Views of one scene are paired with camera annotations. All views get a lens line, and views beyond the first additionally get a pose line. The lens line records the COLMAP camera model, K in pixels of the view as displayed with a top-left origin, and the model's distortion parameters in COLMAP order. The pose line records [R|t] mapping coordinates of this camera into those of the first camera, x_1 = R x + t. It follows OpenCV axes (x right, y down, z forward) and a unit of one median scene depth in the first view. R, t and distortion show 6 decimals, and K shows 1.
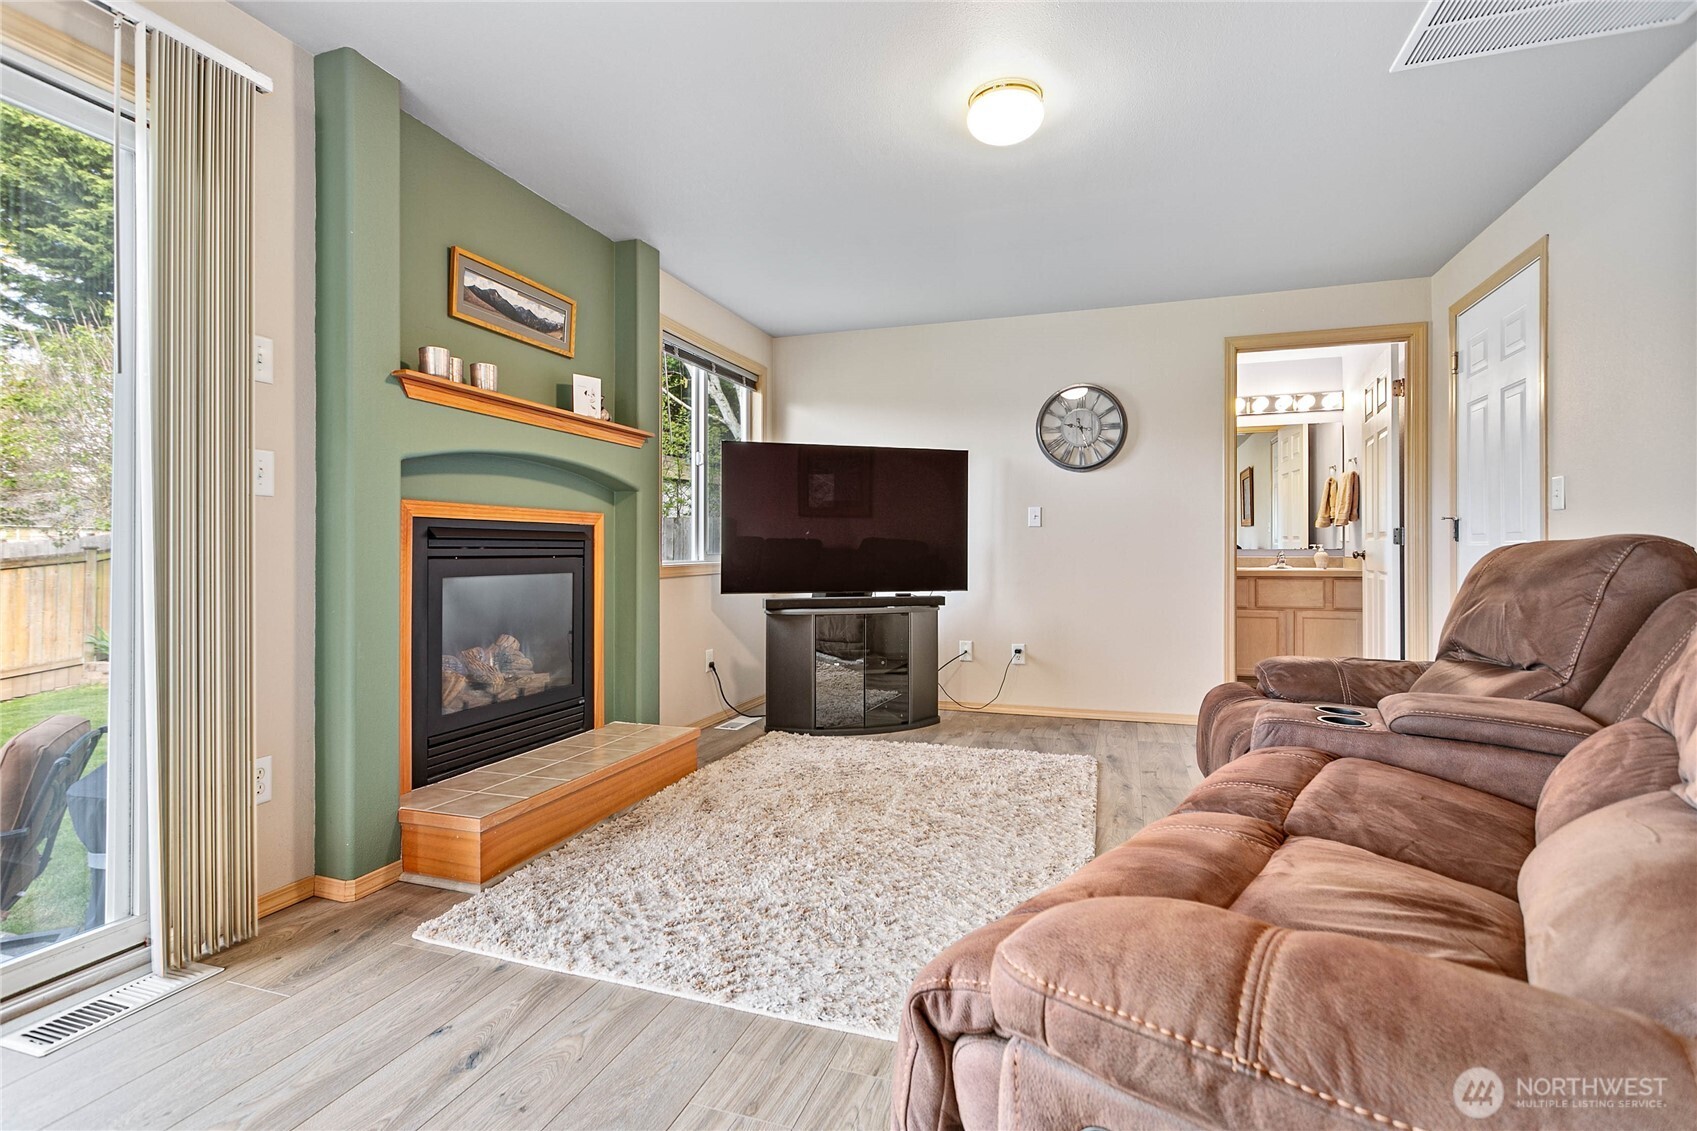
lens RADIAL K [[805.2, 0, 845.2], [0, 805.2, 546.7], [0, 0, 1]] dist [-0.002268, 0.003693]
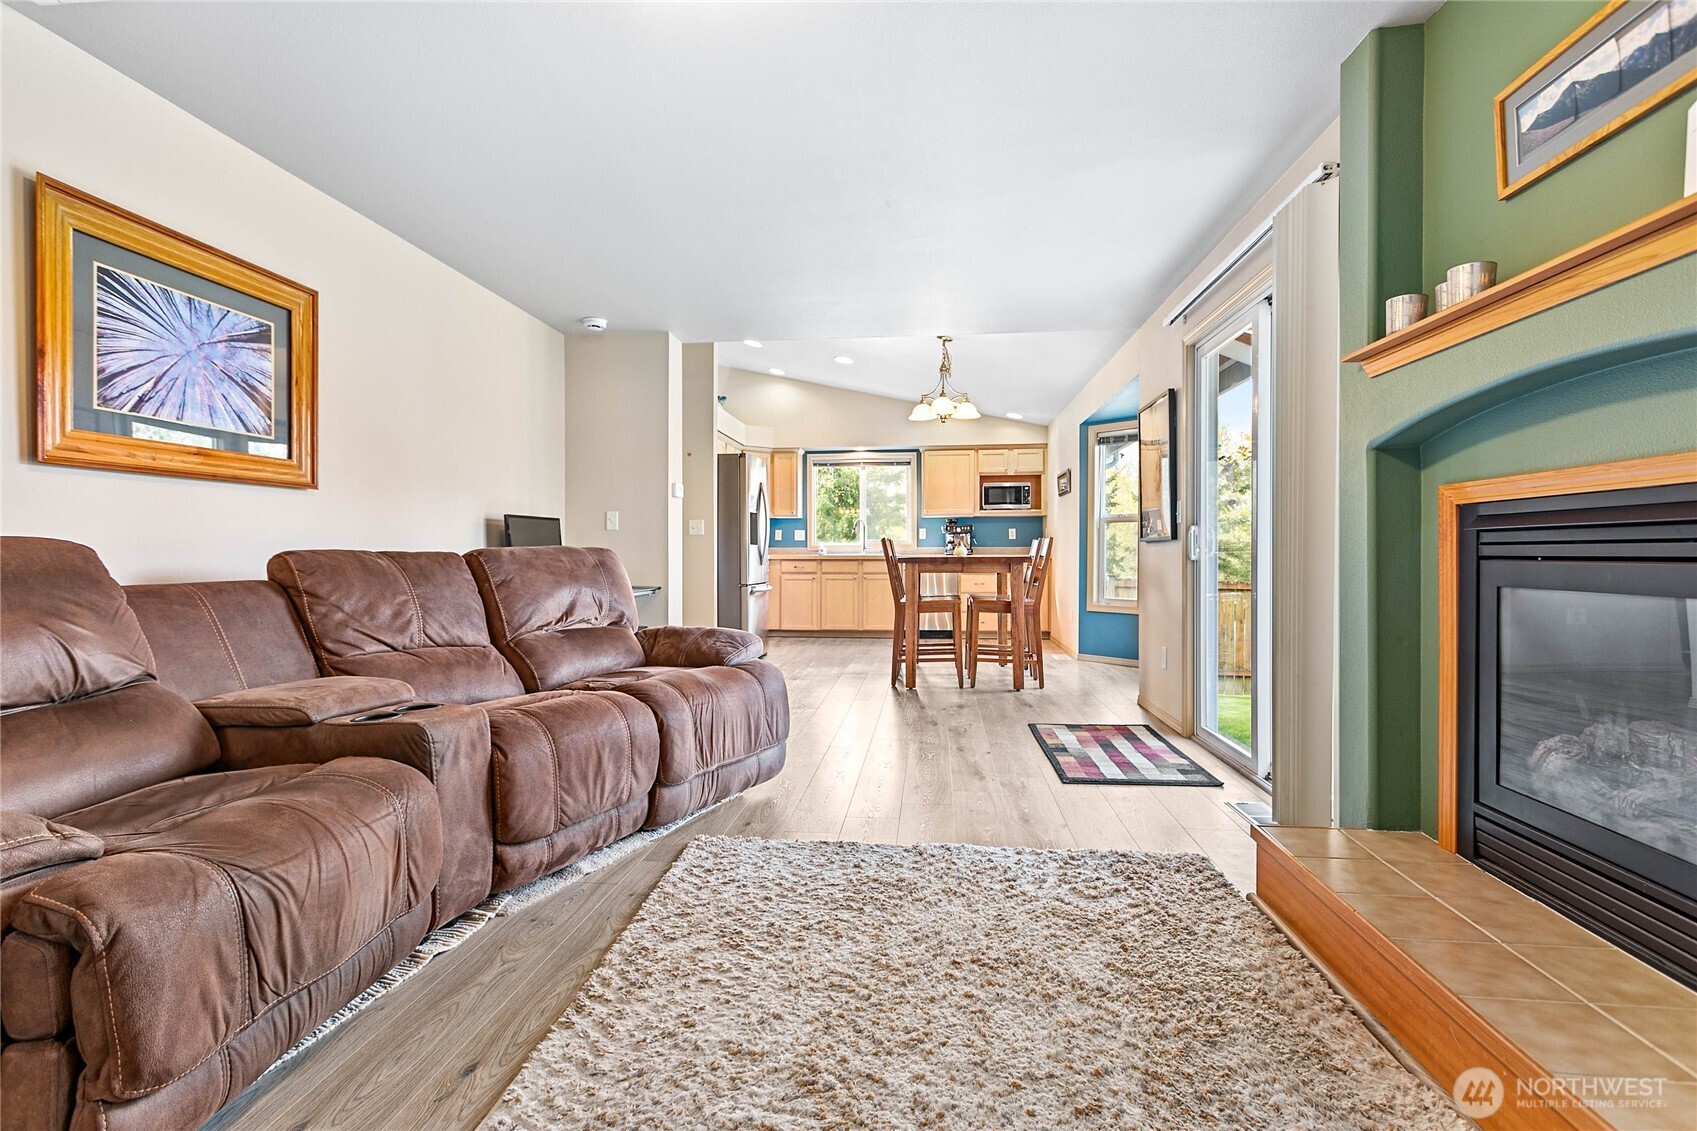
lens RADIAL K [[805.2, 0, 839.8], [0, 805.2, 563.0], [0, 0, 1]] dist [-0.002268, 0.003693]
pose [[-0.976208, 0.009079, -0.216647, 0.164382], [0.007893, 0.999949, 0.006338, 0.007946], [0.216693, 0.004477, -0.976230, 1.236756]]
